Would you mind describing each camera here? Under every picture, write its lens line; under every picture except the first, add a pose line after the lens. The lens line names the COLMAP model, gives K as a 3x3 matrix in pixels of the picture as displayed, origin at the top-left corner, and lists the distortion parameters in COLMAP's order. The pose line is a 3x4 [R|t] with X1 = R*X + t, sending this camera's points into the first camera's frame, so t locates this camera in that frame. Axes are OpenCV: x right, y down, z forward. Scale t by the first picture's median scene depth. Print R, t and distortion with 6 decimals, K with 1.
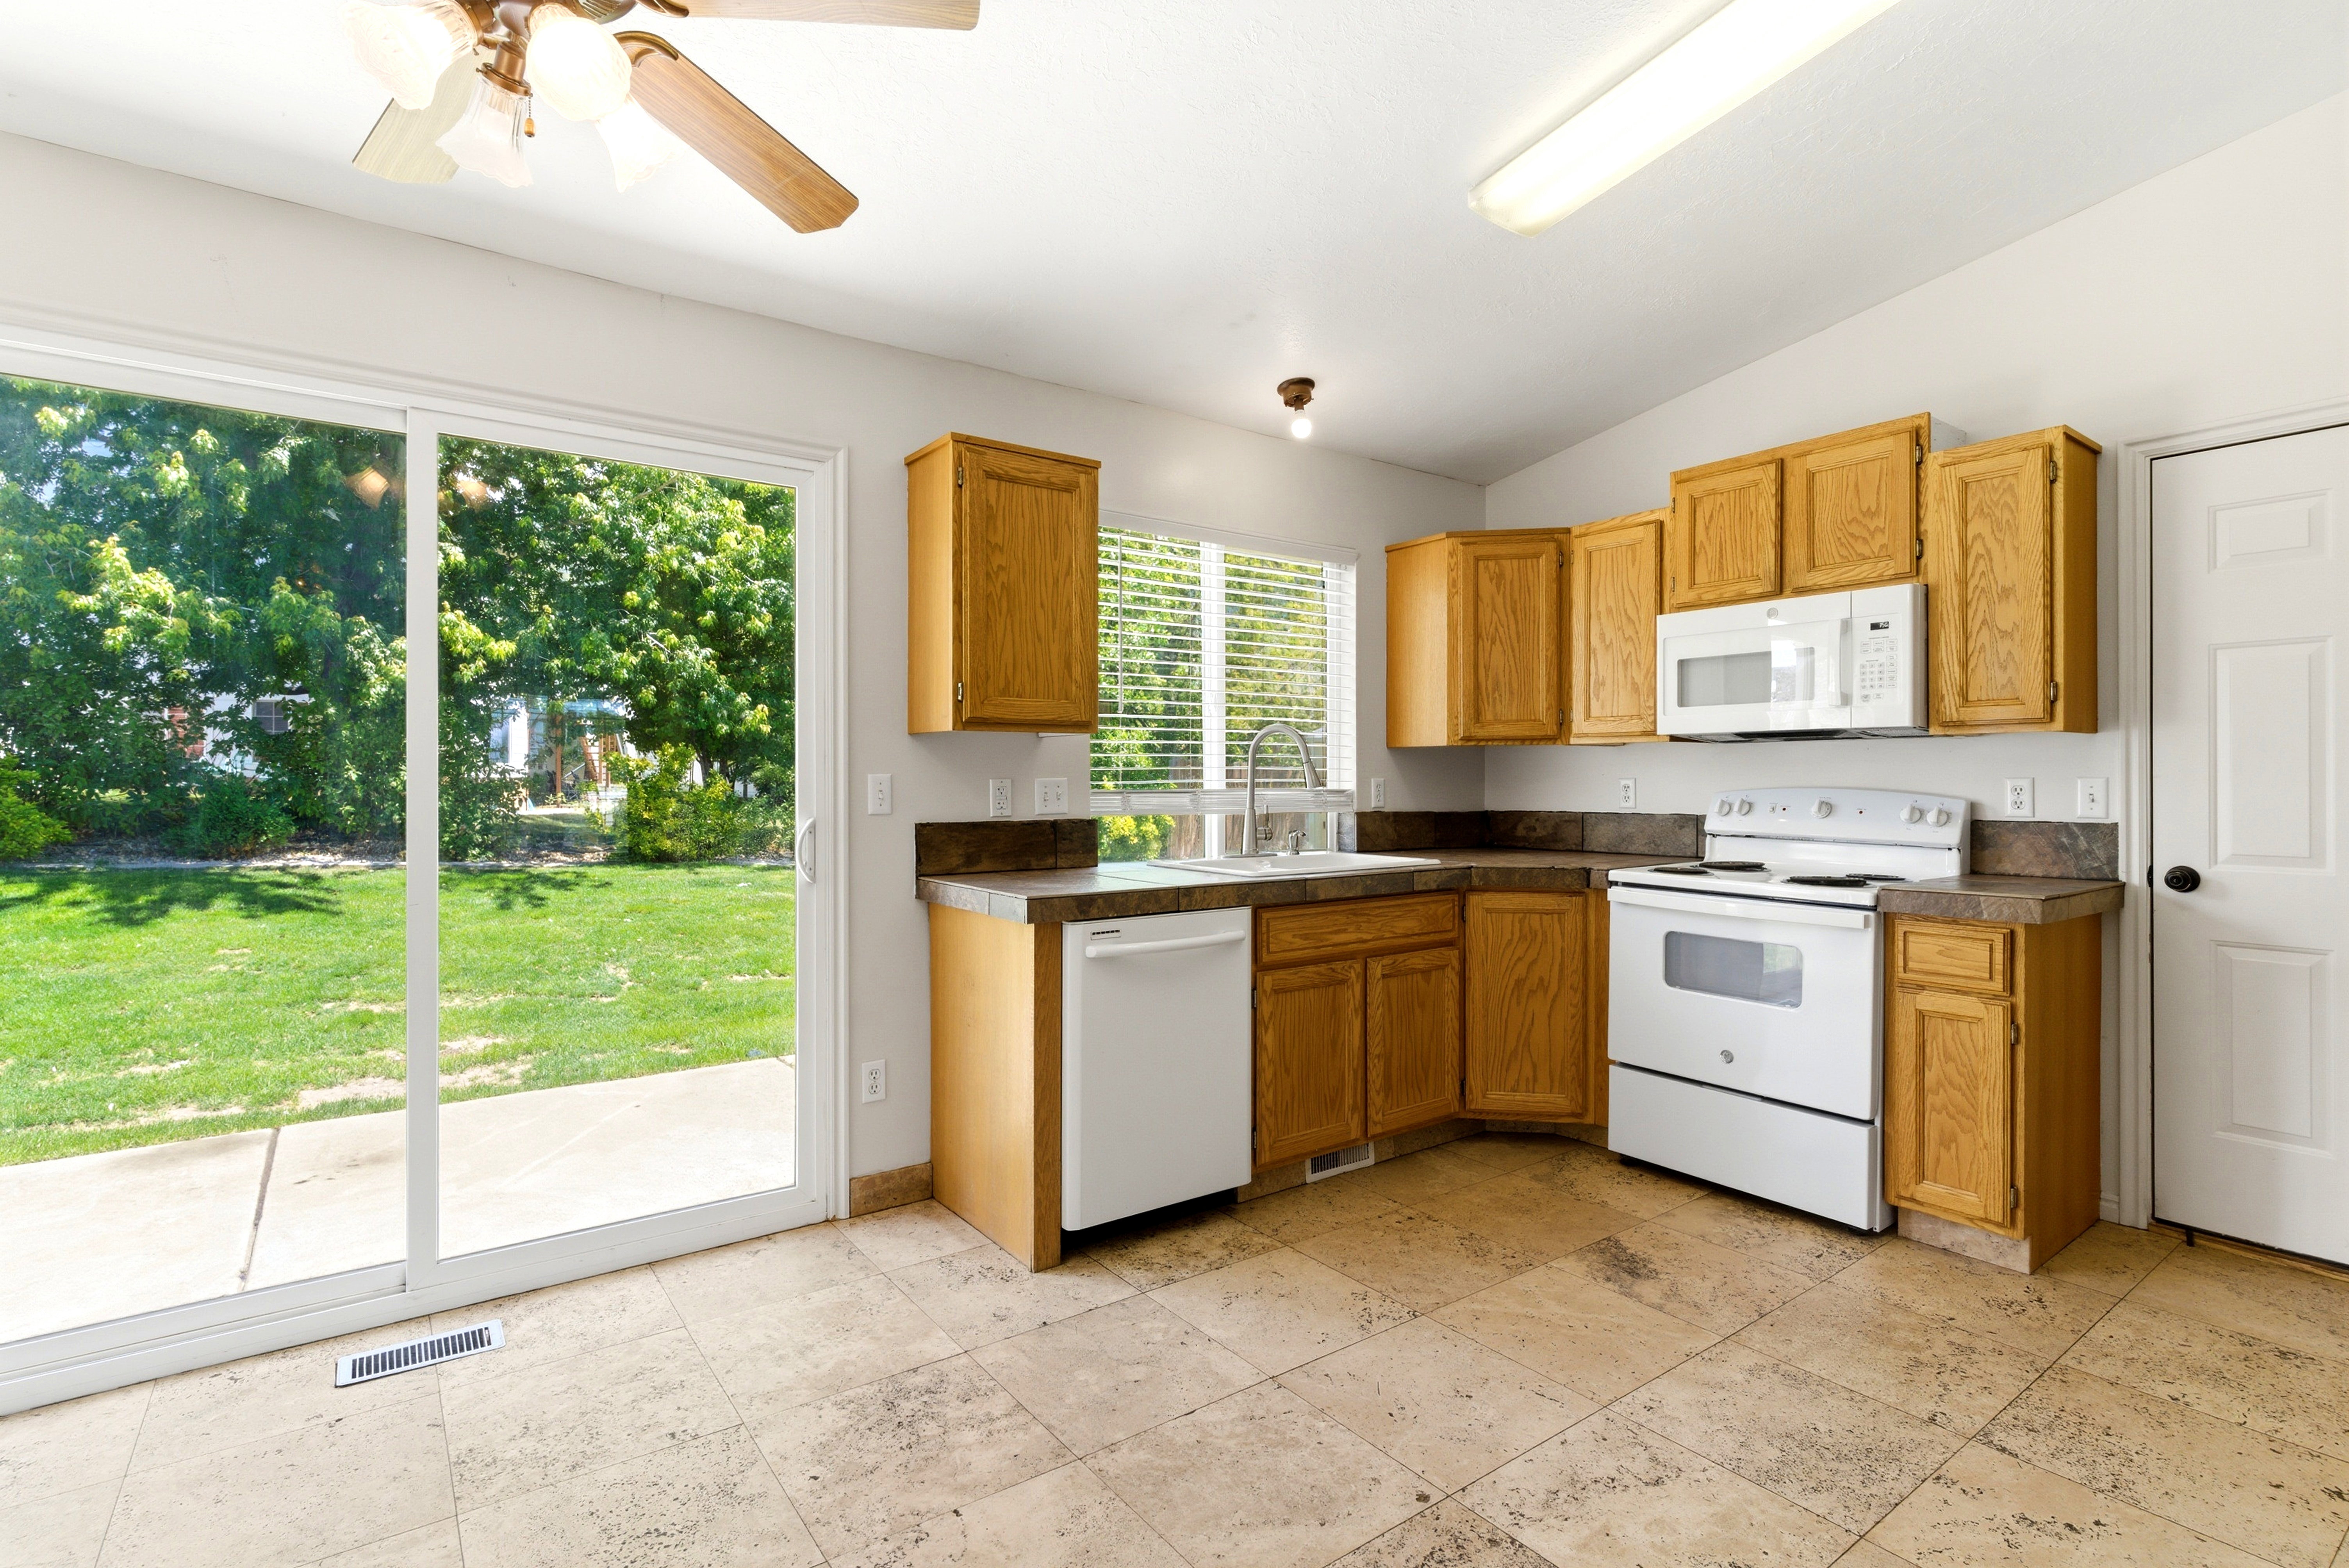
lens RADIAL K [[1129.7, 0, 1134.9], [0, 1129.7, 778.5], [0, 0, 1]] dist [0.003493, -0.000571]
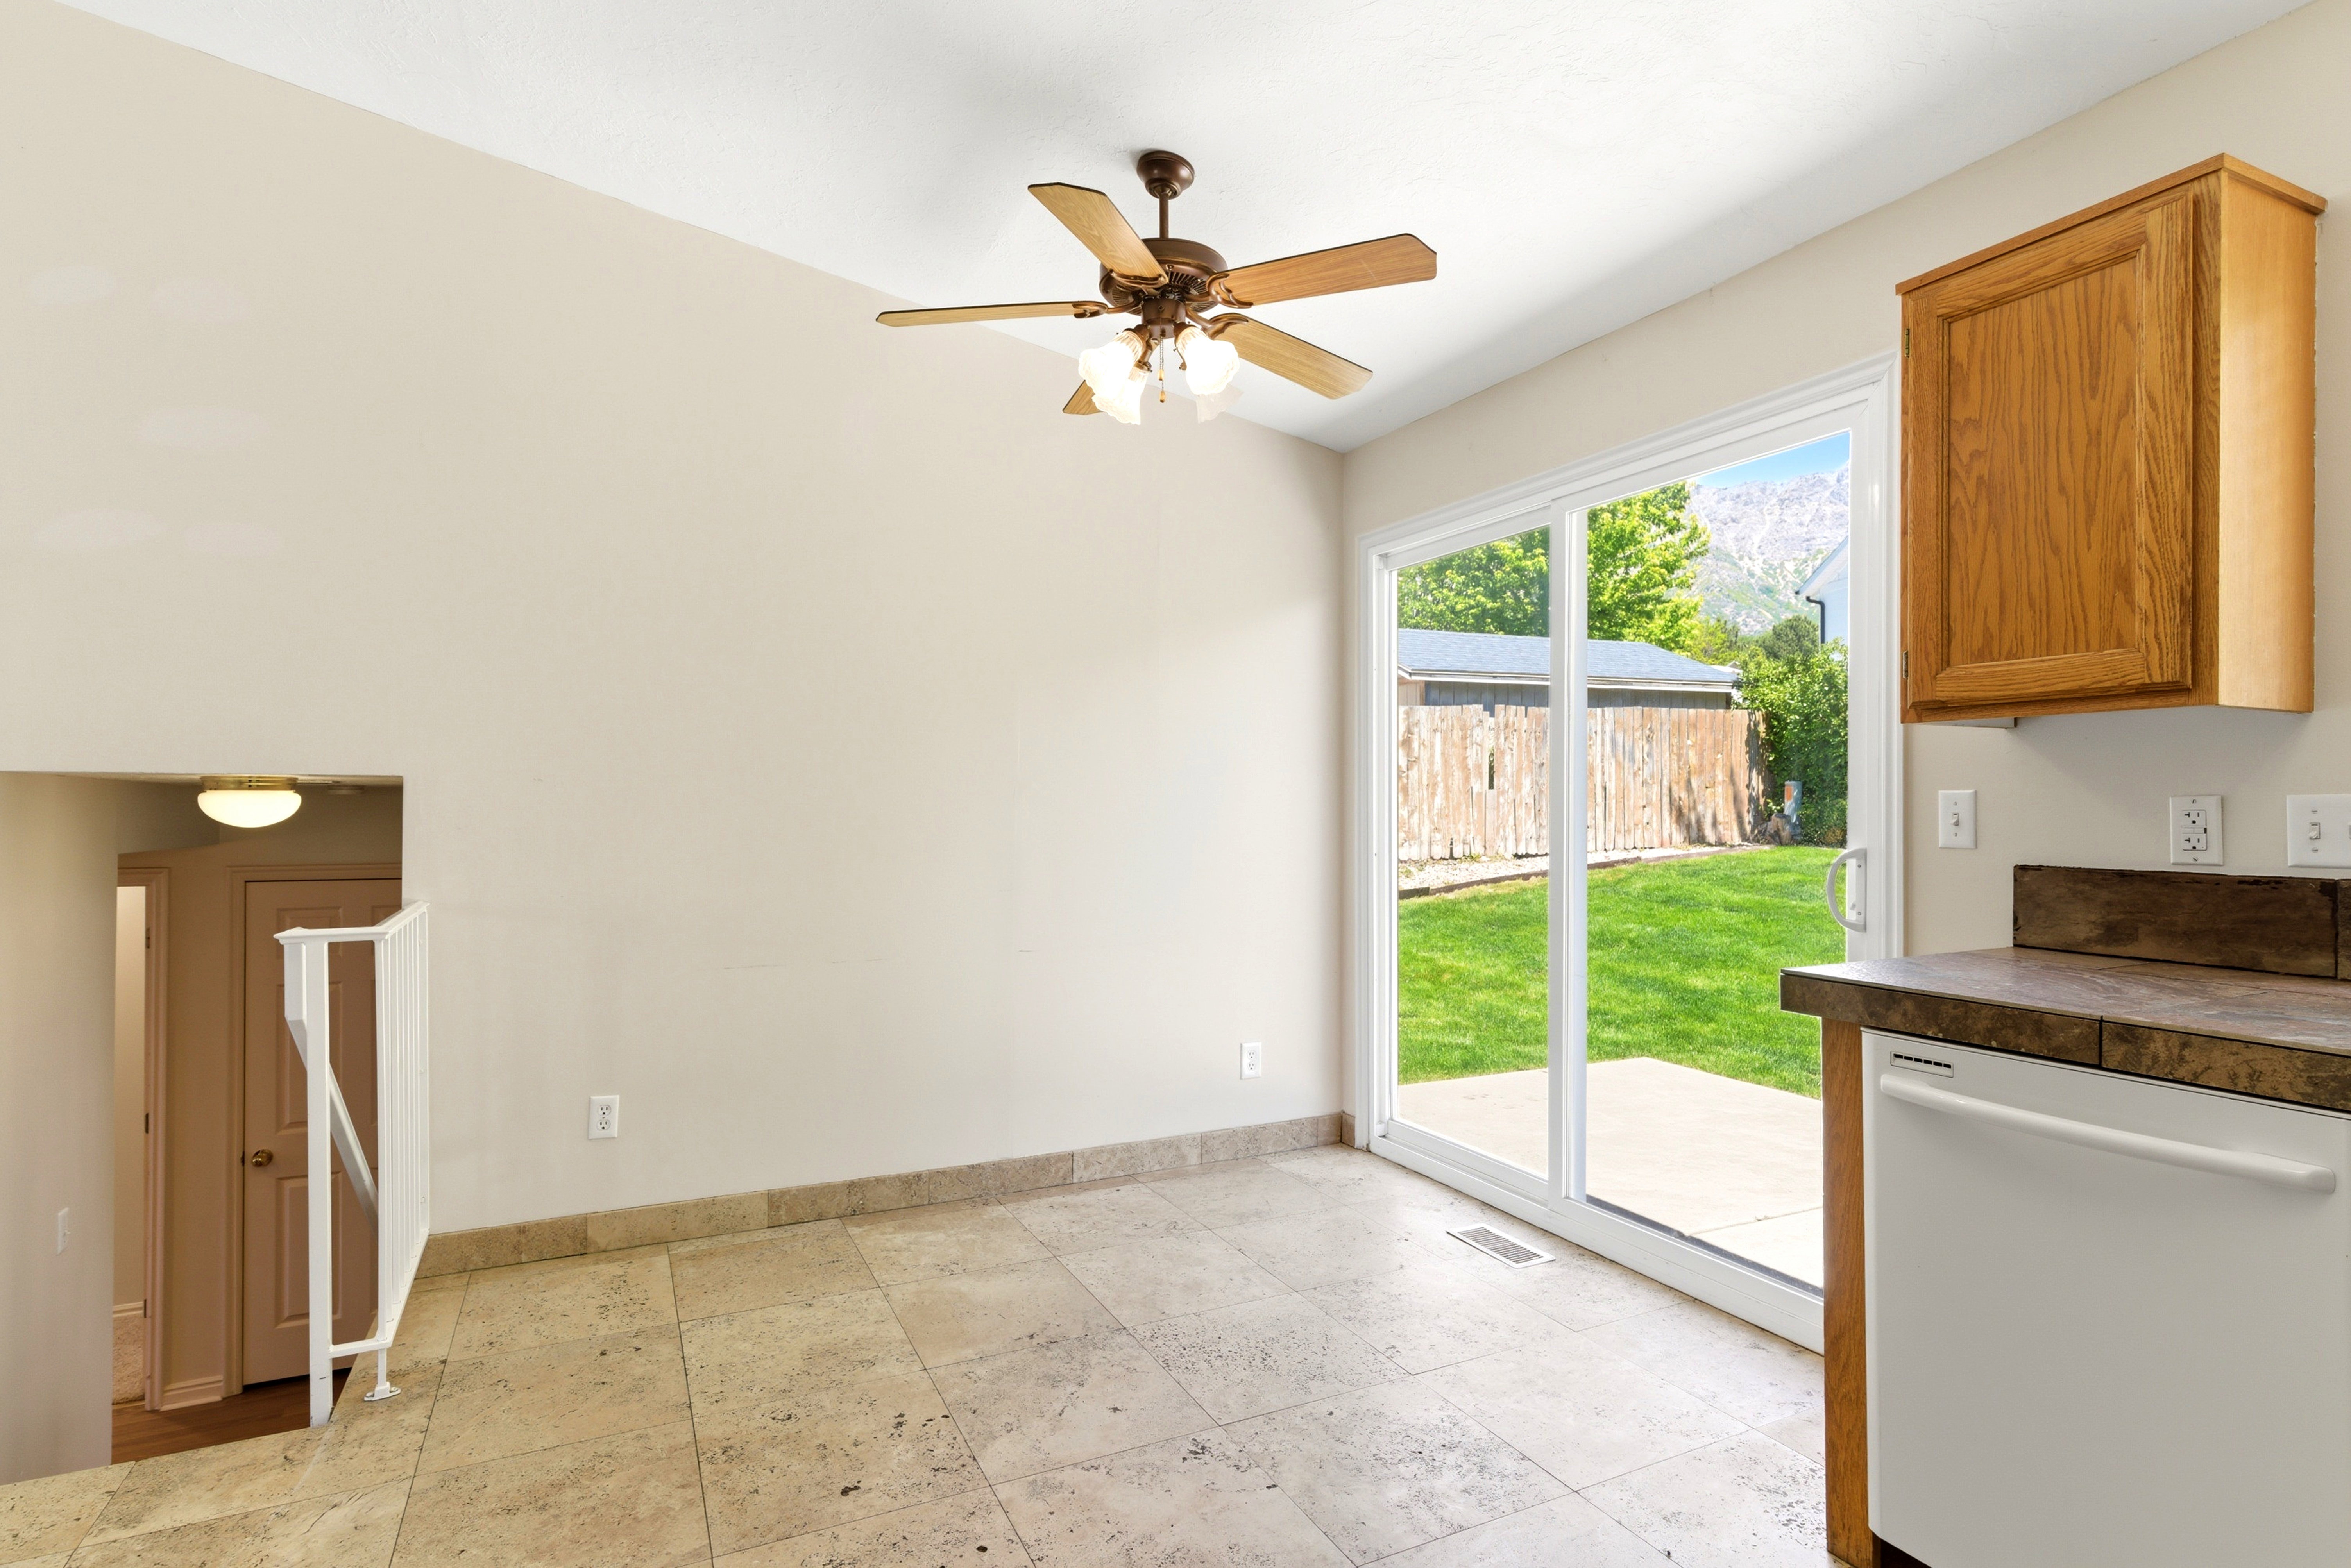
lens RADIAL K [[1158.2, 0, 1162.4], [0, 1158.2, 789.7], [0, 0, 1]] dist [-0.003046, 0.000074]
pose [[-0.166910, -0.010052, -0.985921, 0.578792], [0.000862, 0.999946, -0.010340, 0.003222], [0.985972, -0.002576, -0.166892, 0.665797]]
